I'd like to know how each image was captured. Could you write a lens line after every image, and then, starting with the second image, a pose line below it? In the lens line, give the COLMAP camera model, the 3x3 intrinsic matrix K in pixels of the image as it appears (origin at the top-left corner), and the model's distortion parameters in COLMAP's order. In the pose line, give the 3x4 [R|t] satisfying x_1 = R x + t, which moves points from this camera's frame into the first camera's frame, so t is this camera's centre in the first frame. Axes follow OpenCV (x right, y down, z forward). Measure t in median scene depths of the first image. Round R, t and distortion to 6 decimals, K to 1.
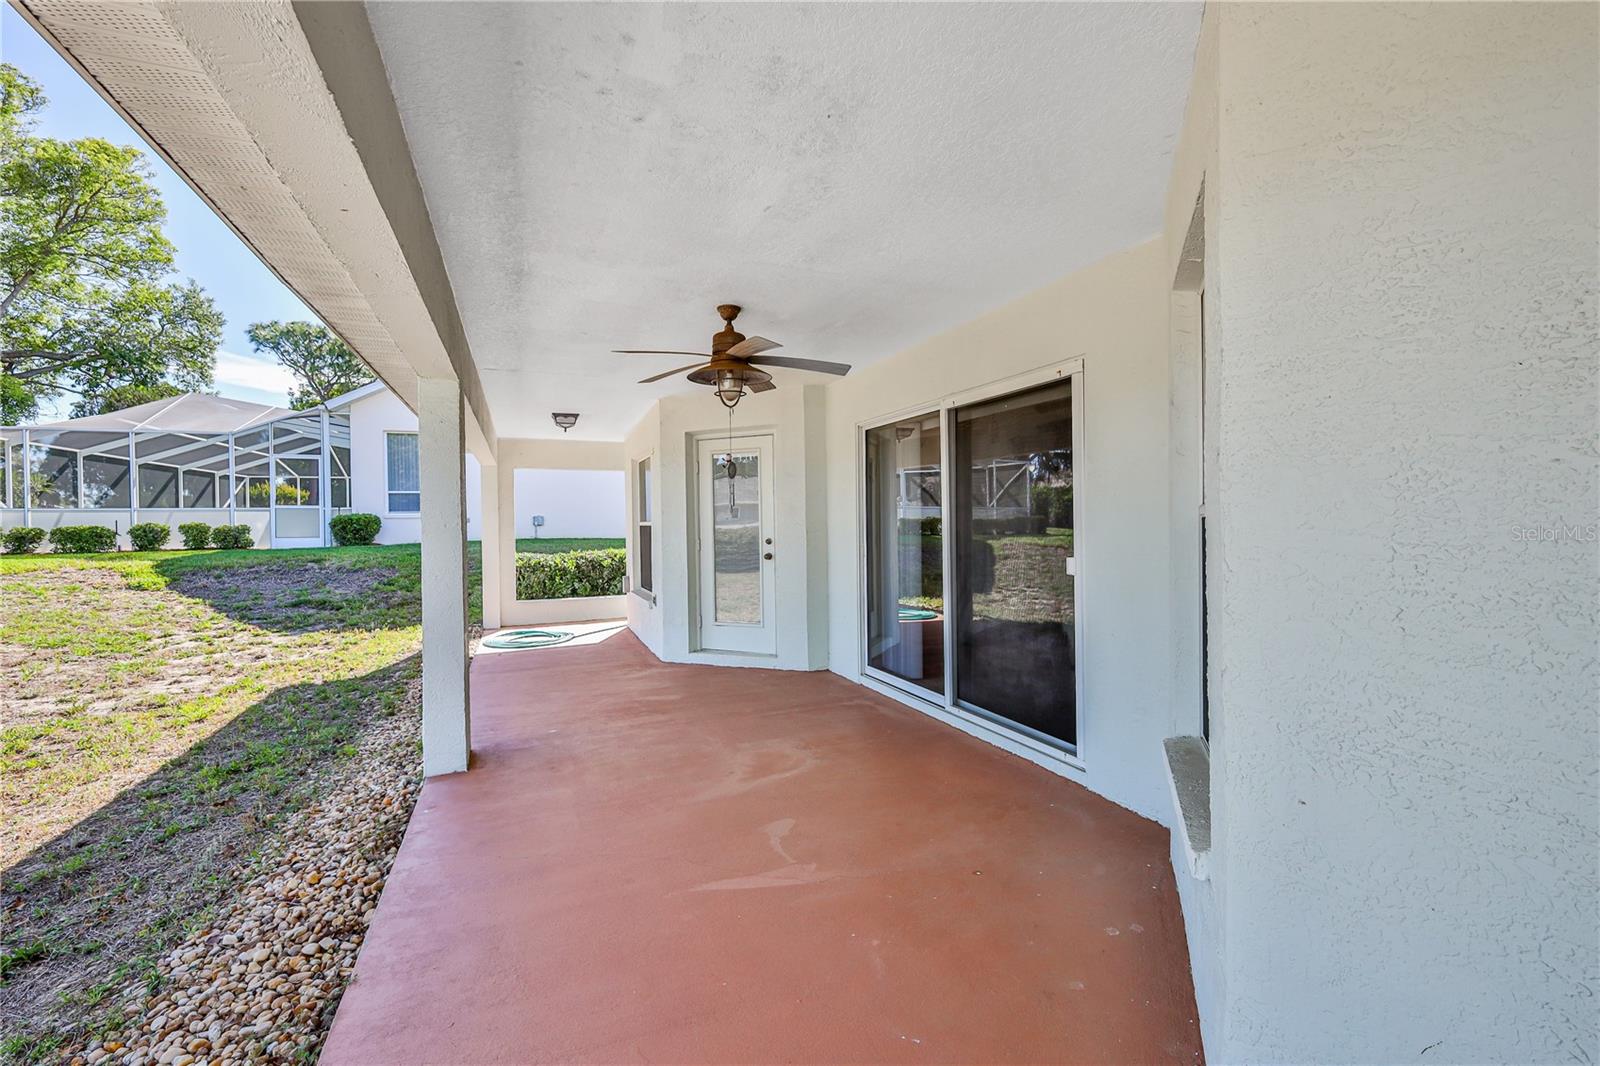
lens RADIAL K [[691.8, 0, 790.9], [0, 691.8, 518.7], [0, 0, 1]] dist [-0.001388, 0.000024]
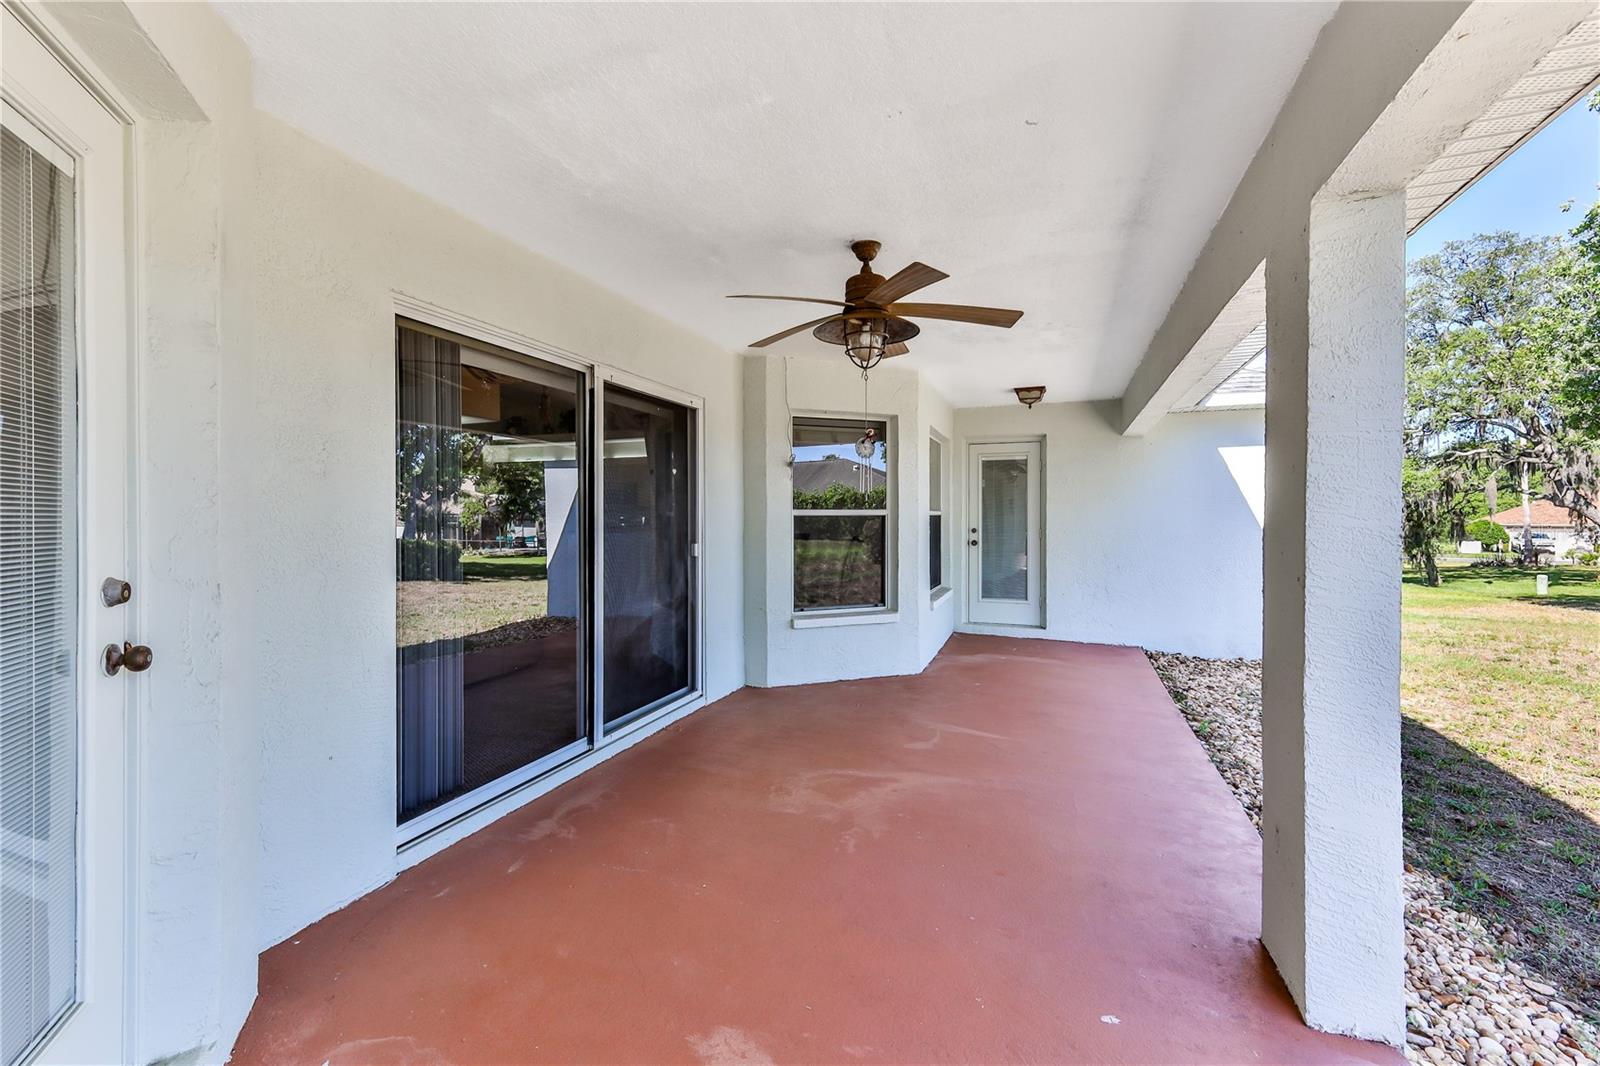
lens RADIAL K [[691.8, 0, 790.9], [0, 691.8, 518.7], [0, 0, 1]] dist [-0.001388, 0.000024]
pose [[-0.740970, 0.013396, 0.671405, -0.568036], [0.008206, 0.999907, -0.010894, 0.021480], [-0.671489, -0.002563, -0.741011, 1.678999]]
